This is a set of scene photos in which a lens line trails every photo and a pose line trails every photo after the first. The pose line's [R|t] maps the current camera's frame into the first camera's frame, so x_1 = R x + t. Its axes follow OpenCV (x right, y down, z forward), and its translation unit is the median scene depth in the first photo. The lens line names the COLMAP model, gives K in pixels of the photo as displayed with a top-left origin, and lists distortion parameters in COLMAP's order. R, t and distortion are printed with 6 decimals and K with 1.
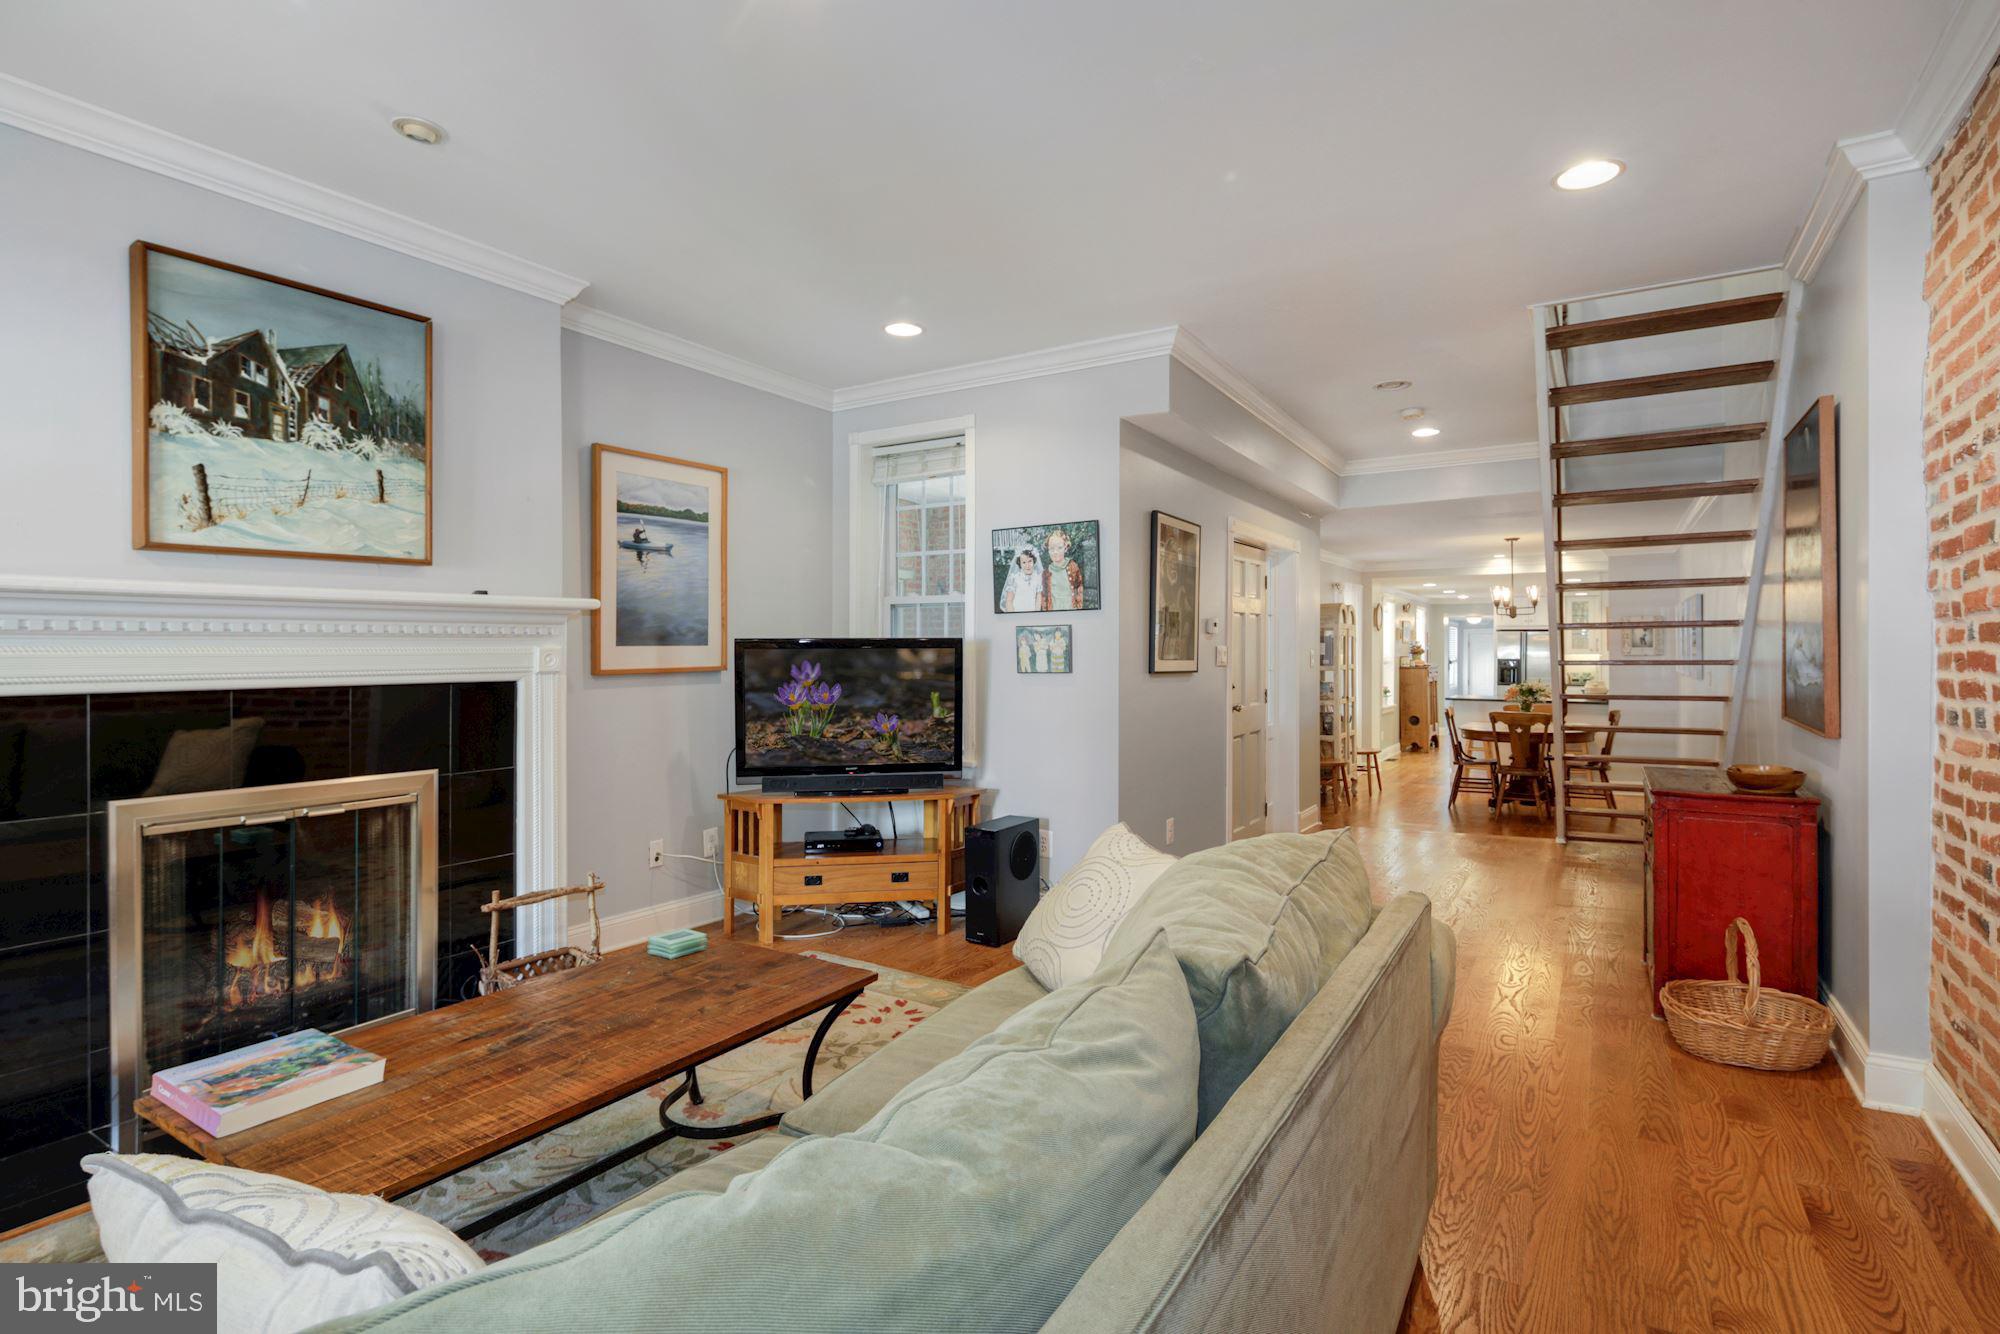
lens RADIAL K [[989.4, 0, 998.3], [0, 989.4, 643.8], [0, 0, 1]] dist [-0.001670, -0.000506]
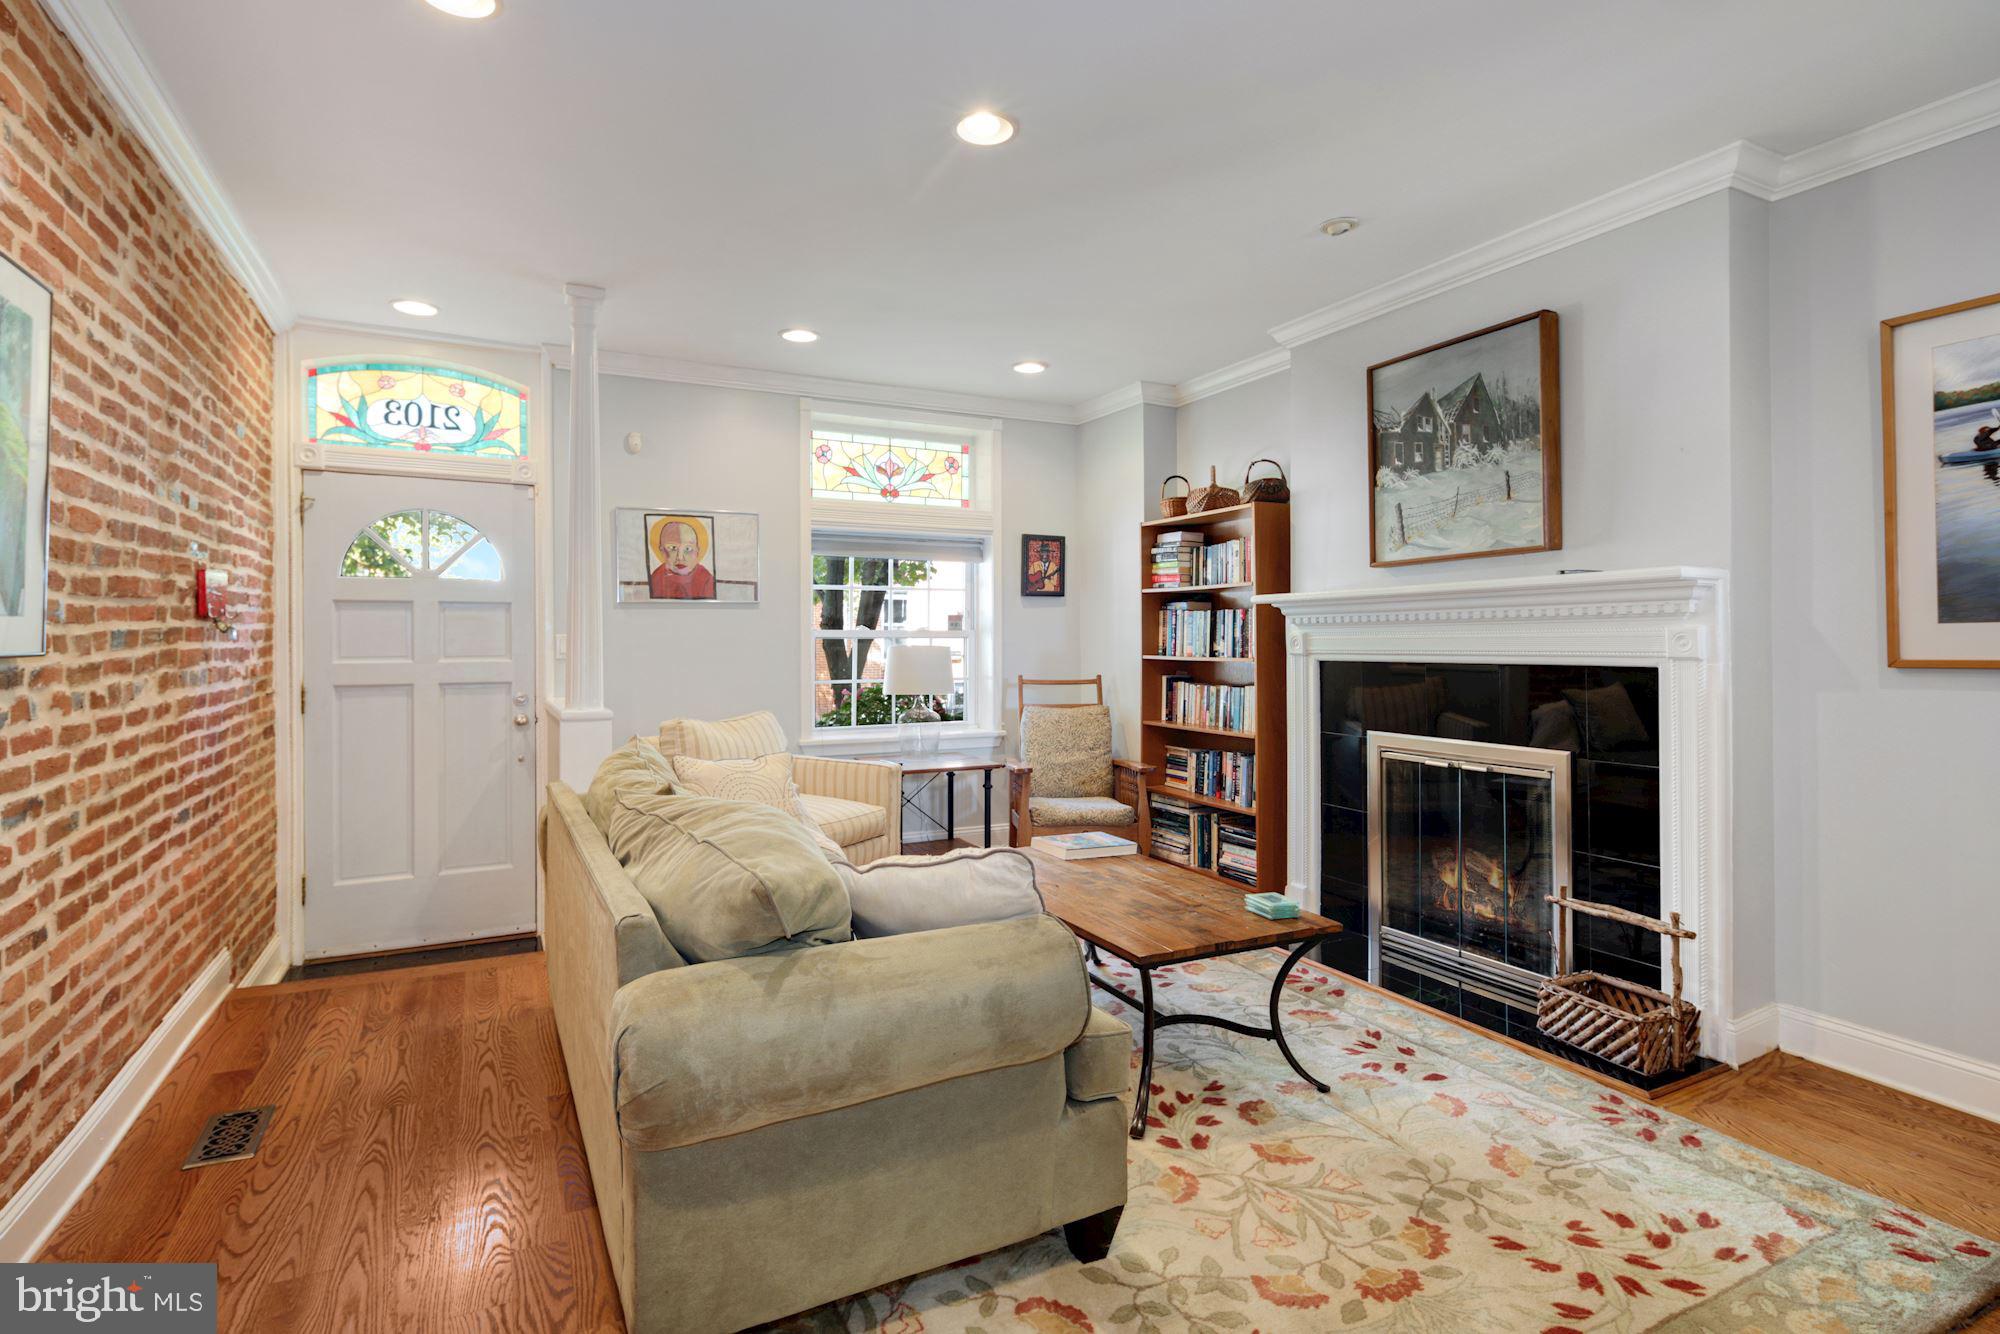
lens RADIAL K [[997.6, 0, 1001.0], [0, 997.6, 626.1], [0, 0, 1]] dist [0.004968, -0.000448]
pose [[-0.512012, -0.011683, -0.858899, 0.624915], [0.008301, 0.999794, -0.018548, 0.014812], [0.858938, -0.016627, -0.511809, 1.078136]]
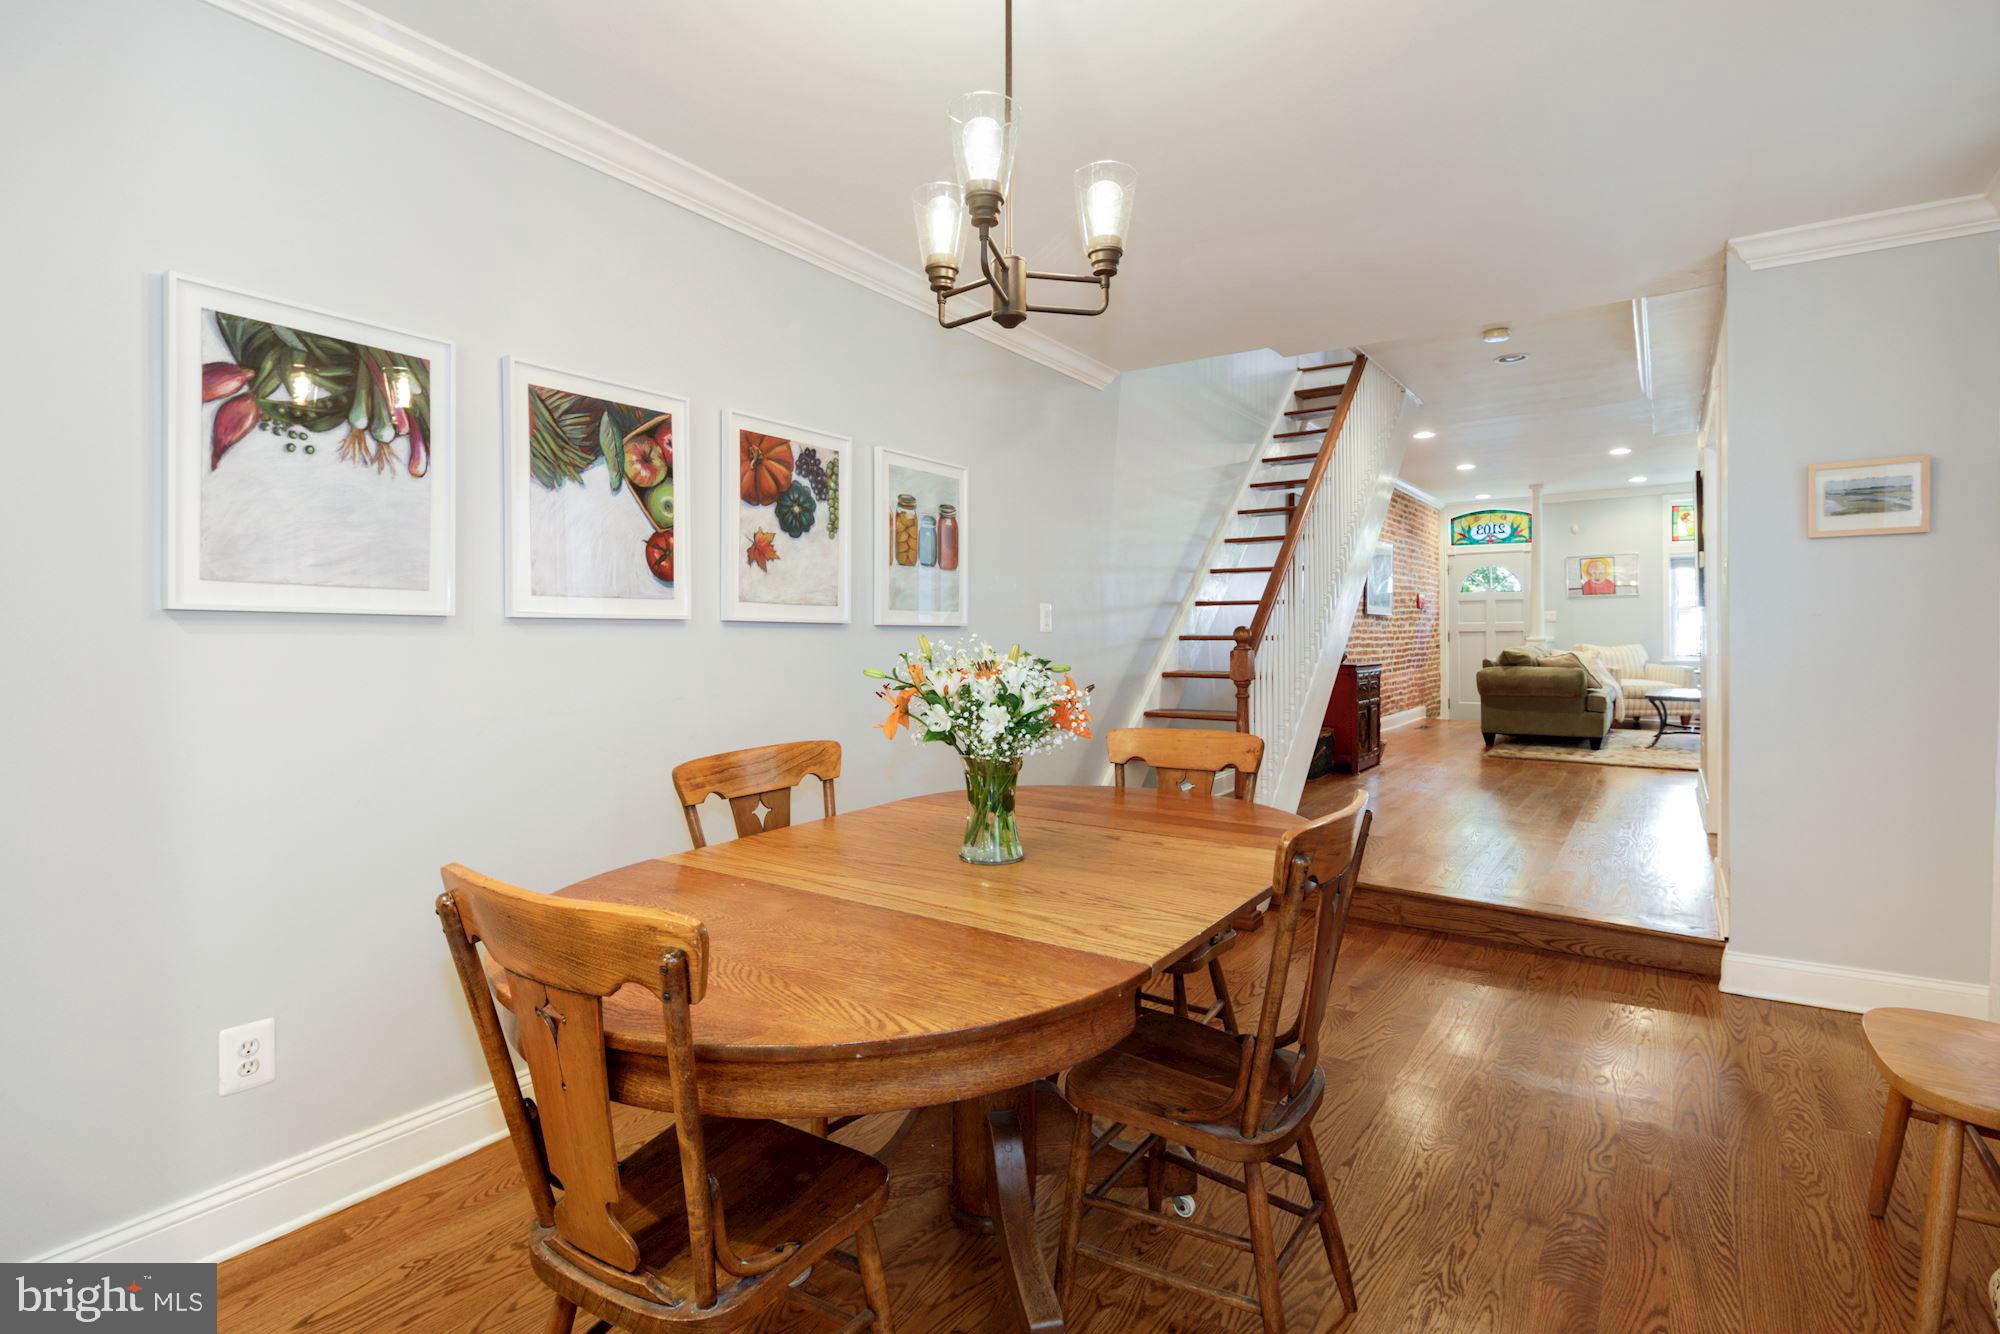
lens RADIAL K [[979.9, 0, 978.2], [0, 979.9, 646.3], [0, 0, 1]] dist [-0.004073, -0.001292]
pose [[-0.997890, 0.004626, 0.064765, 1.713153], [0.004773, 0.999986, 0.002117, 0.123027], [-0.064754, 0.002422, -0.997898, 3.992546]]
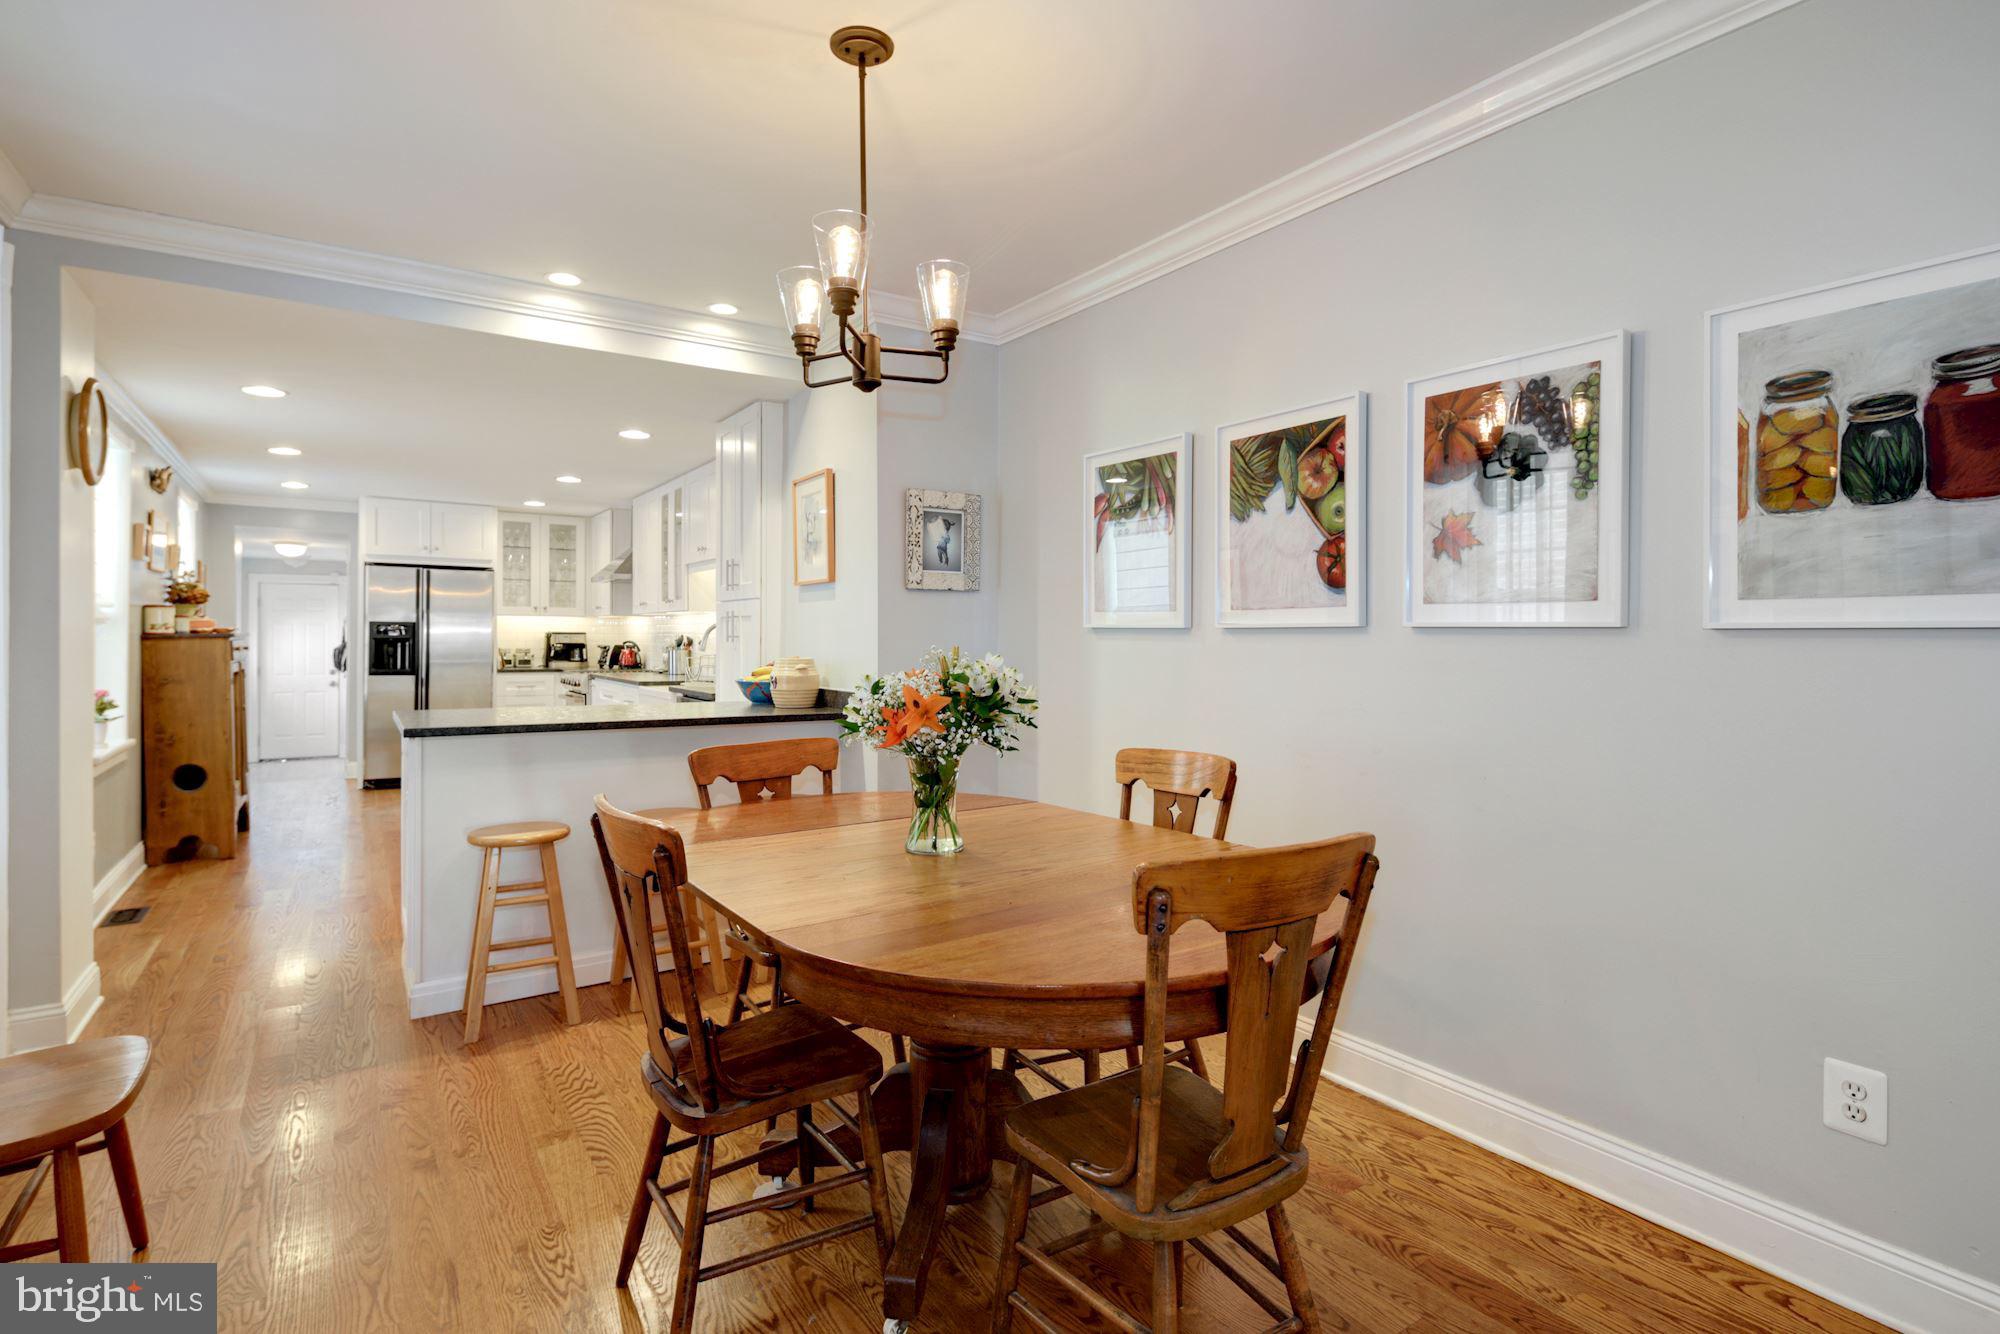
lens RADIAL K [[989.4, 0, 998.3], [0, 989.4, 643.8], [0, 0, 1]] dist [-0.001670, -0.000506]
pose [[0.413153, -0.001448, 0.910660, 1.075789], [-0.011397, 0.999912, 0.006761, 0.110240], [-0.910590, -0.013172, 0.413101, 2.950315]]
